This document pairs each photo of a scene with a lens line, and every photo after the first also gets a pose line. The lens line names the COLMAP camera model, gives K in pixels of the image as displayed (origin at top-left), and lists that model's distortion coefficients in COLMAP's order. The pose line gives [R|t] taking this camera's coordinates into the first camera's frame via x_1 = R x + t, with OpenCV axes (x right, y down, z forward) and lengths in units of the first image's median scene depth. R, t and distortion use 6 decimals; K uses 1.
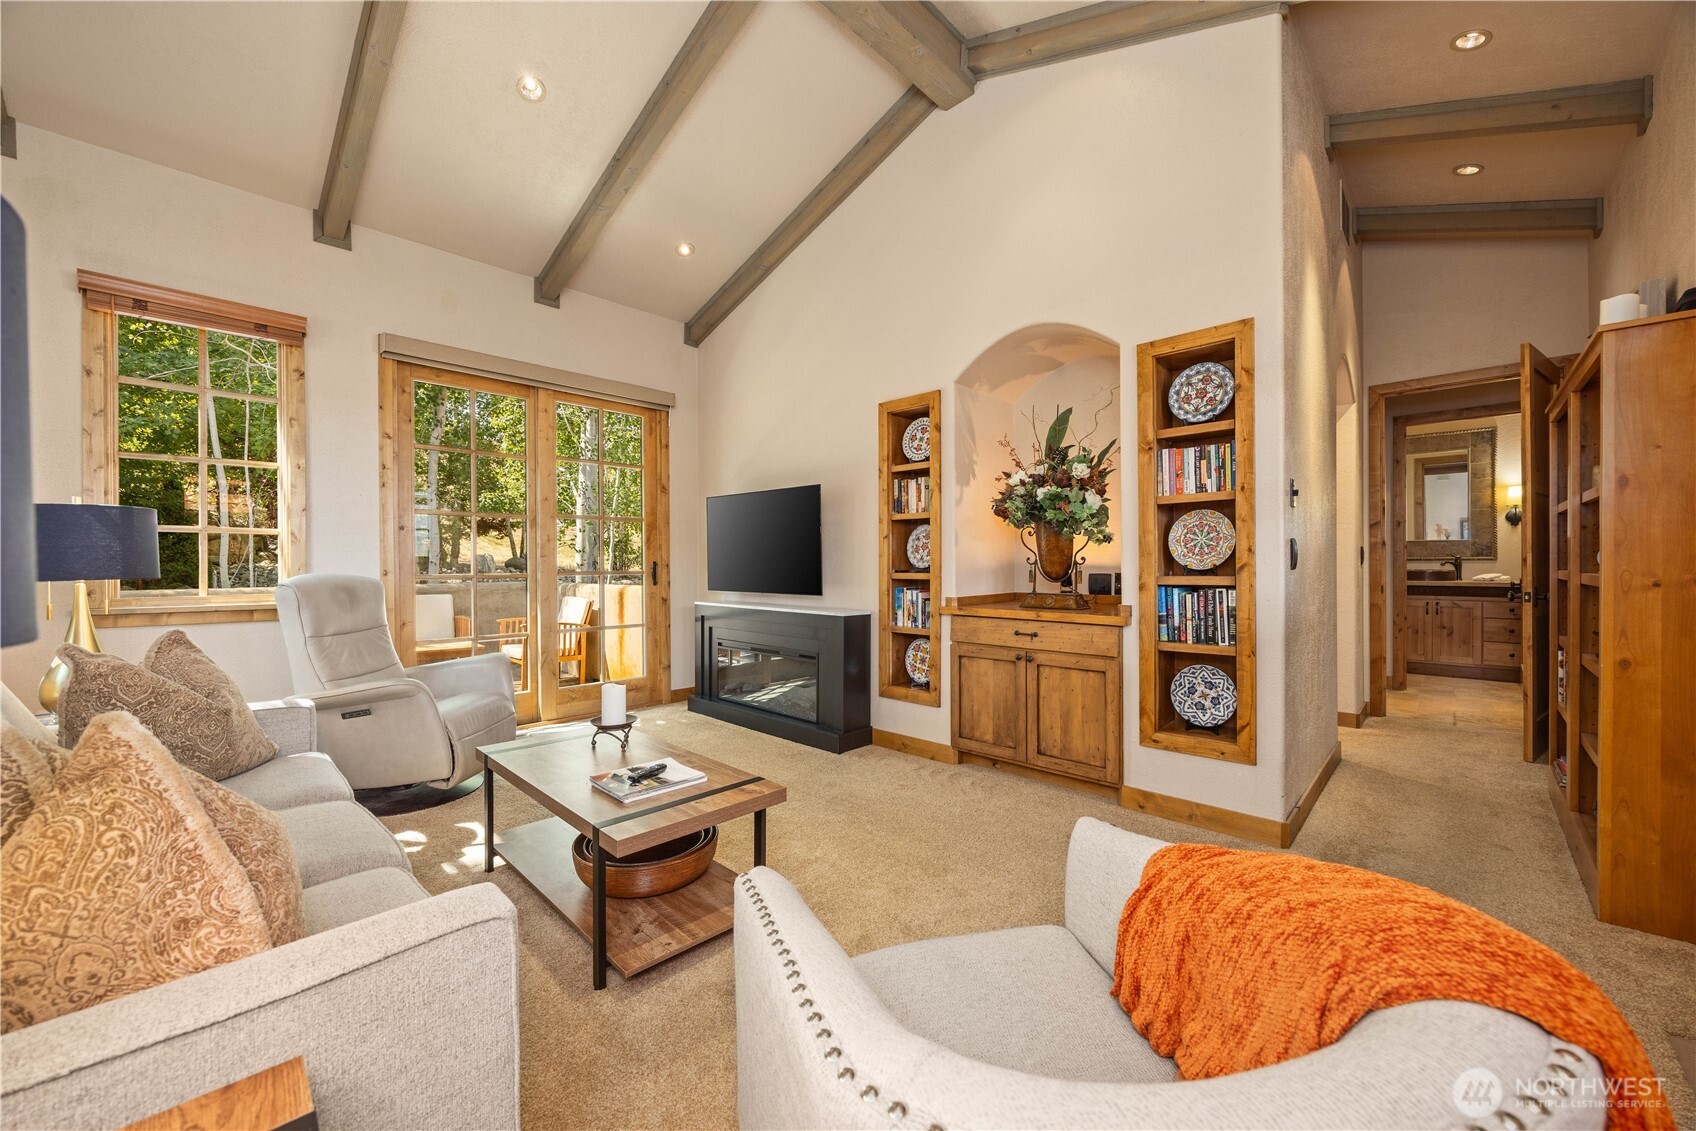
lens RADIAL K [[642.4, 0, 837.8], [0, 642.4, 564.9], [0, 0, 1]] dist [-0.003711, -0.000308]
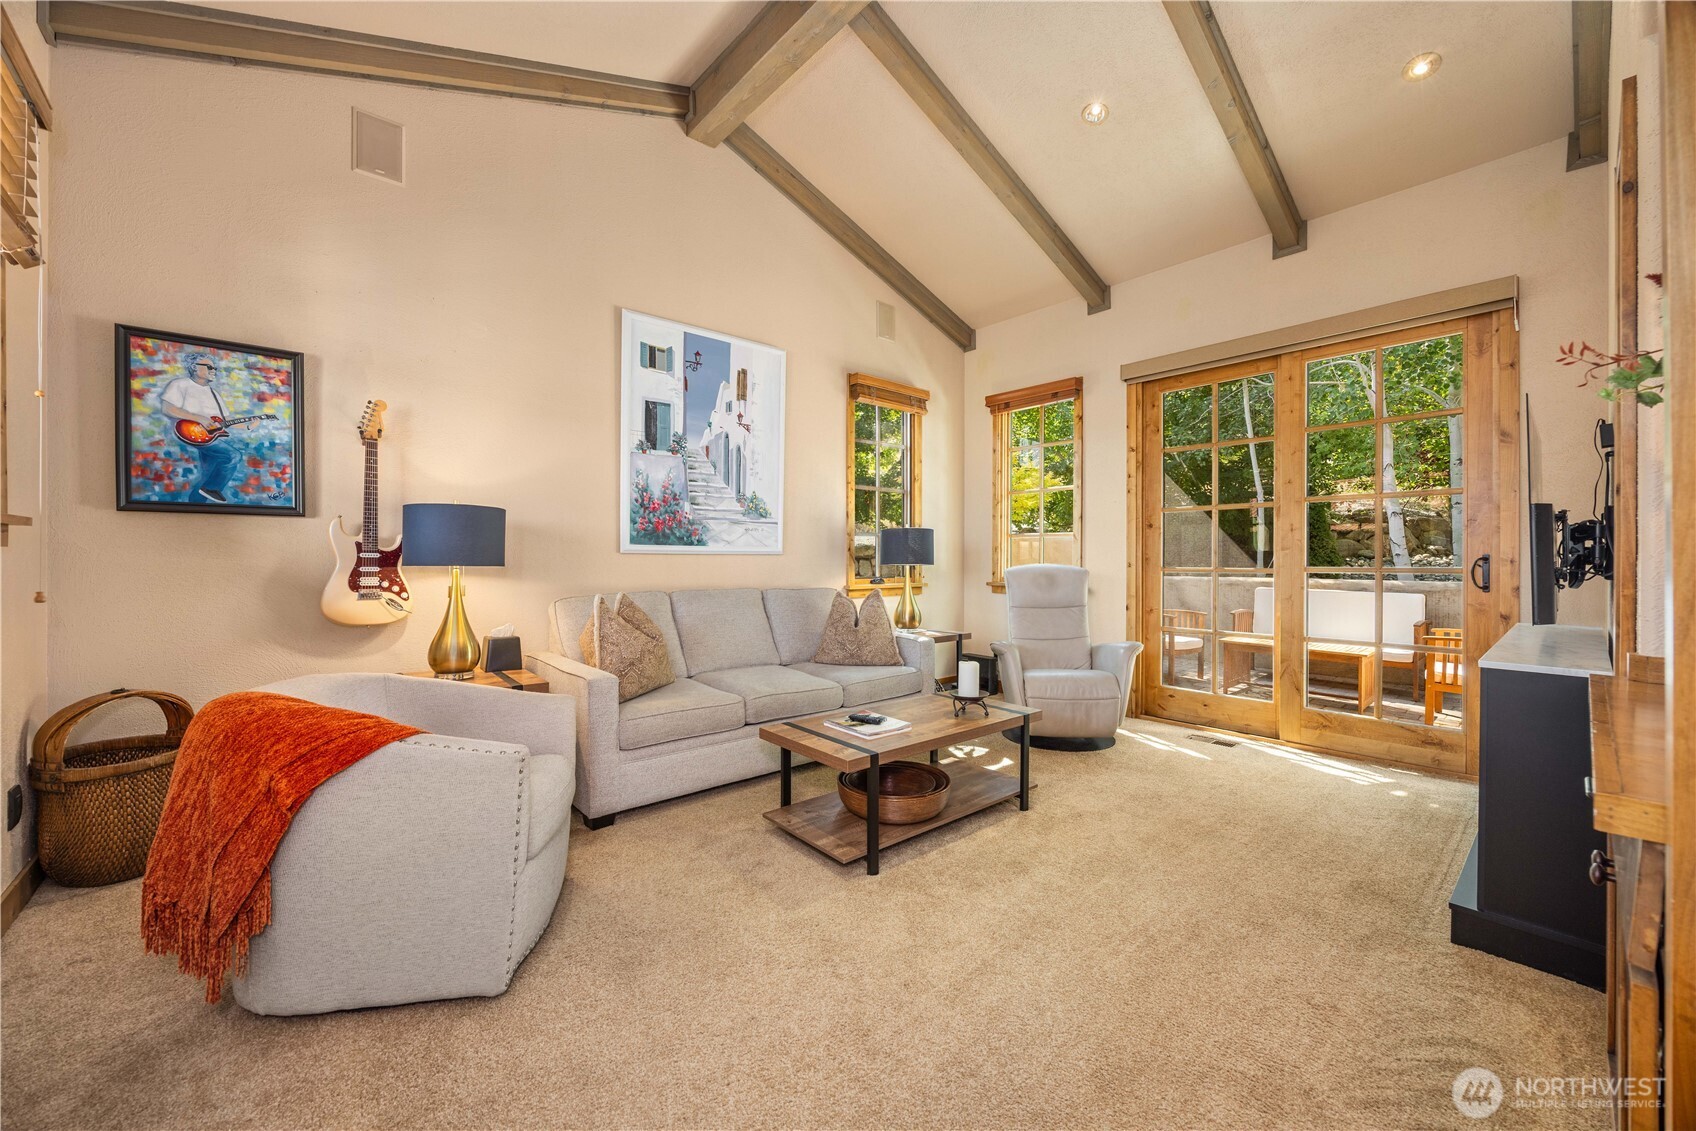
lens RADIAL K [[642.4, 0, 837.8], [0, 642.4, 564.9], [0, 0, 1]] dist [-0.003711, -0.000308]
pose [[-0.079548, 0.011819, -0.996761, 0.527215], [-0.004405, 0.999916, 0.012208, -0.000694], [0.996821, 0.005362, -0.079490, 0.556199]]
